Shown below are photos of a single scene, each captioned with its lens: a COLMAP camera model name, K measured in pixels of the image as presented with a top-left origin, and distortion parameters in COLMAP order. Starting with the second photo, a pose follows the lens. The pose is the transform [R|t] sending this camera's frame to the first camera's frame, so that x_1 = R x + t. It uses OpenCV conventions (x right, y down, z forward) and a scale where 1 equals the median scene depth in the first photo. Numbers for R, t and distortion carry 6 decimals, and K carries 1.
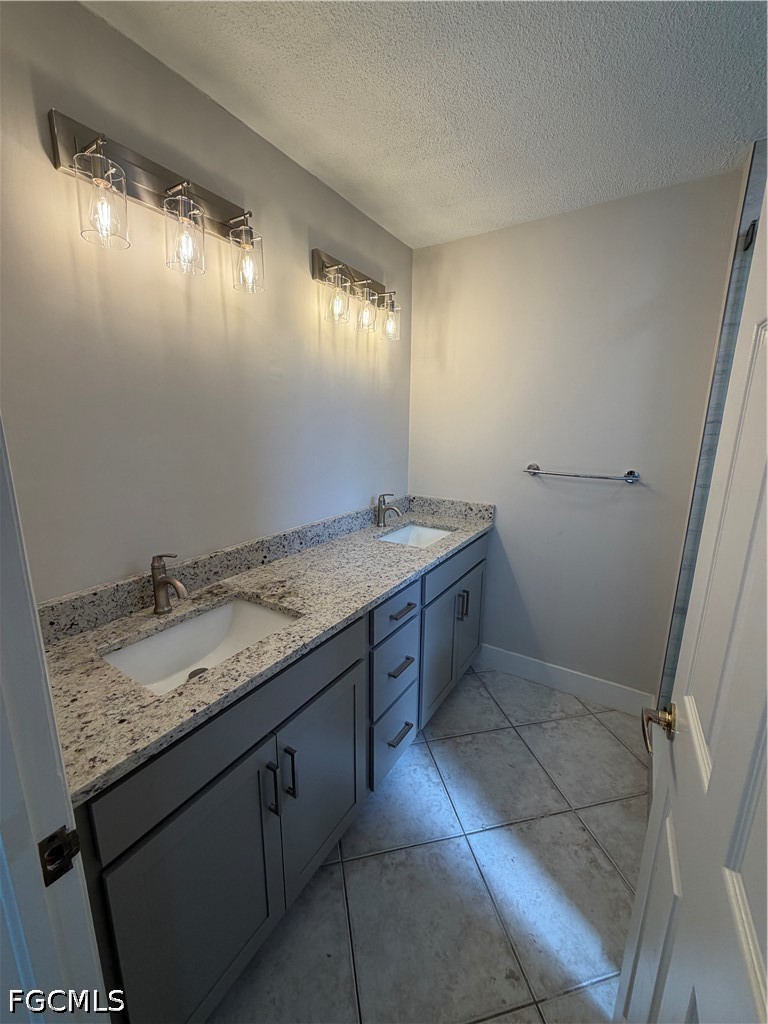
lens RADIAL K [[406.5, 0, 382.3], [0, 406.5, 508.3], [0, 0, 1]] dist [-0.000741, 0.000038]
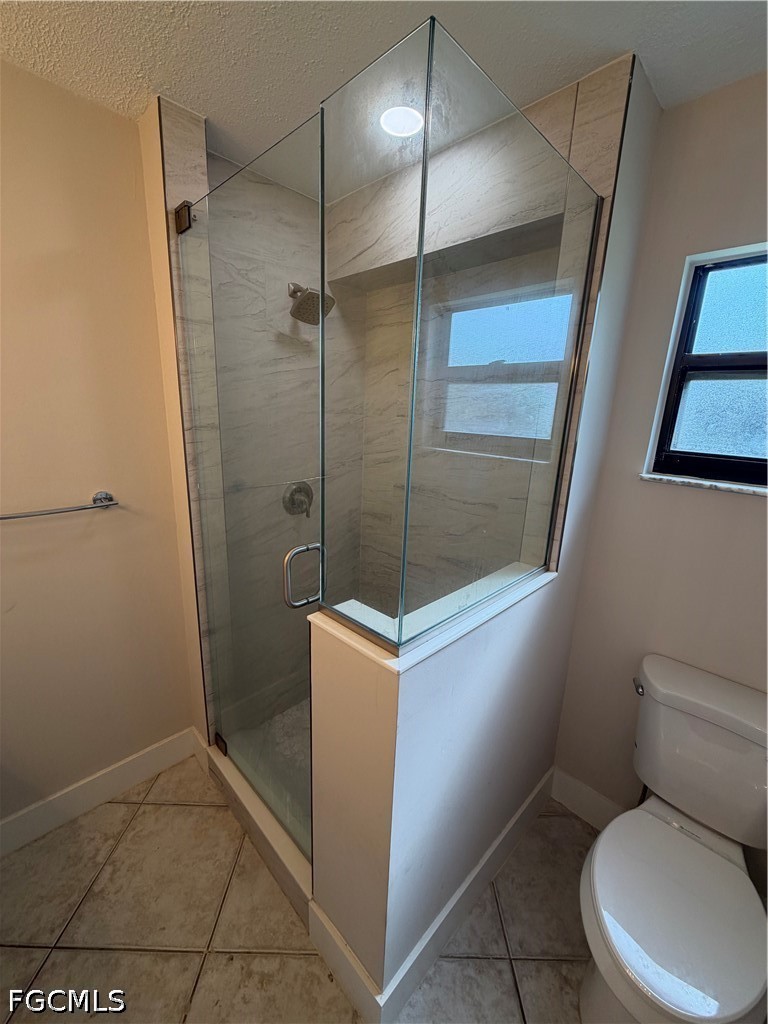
lens RADIAL K [[406.5, 0, 382.5], [0, 406.5, 513.5], [0, 0, 1]] dist [-0.000741, 0.000038]
pose [[0.219580, -0.240675, 0.945442, 0.020310], [0.180205, 0.962423, 0.203145, -0.108429], [-0.958807, 0.125767, 0.254699, 0.316505]]
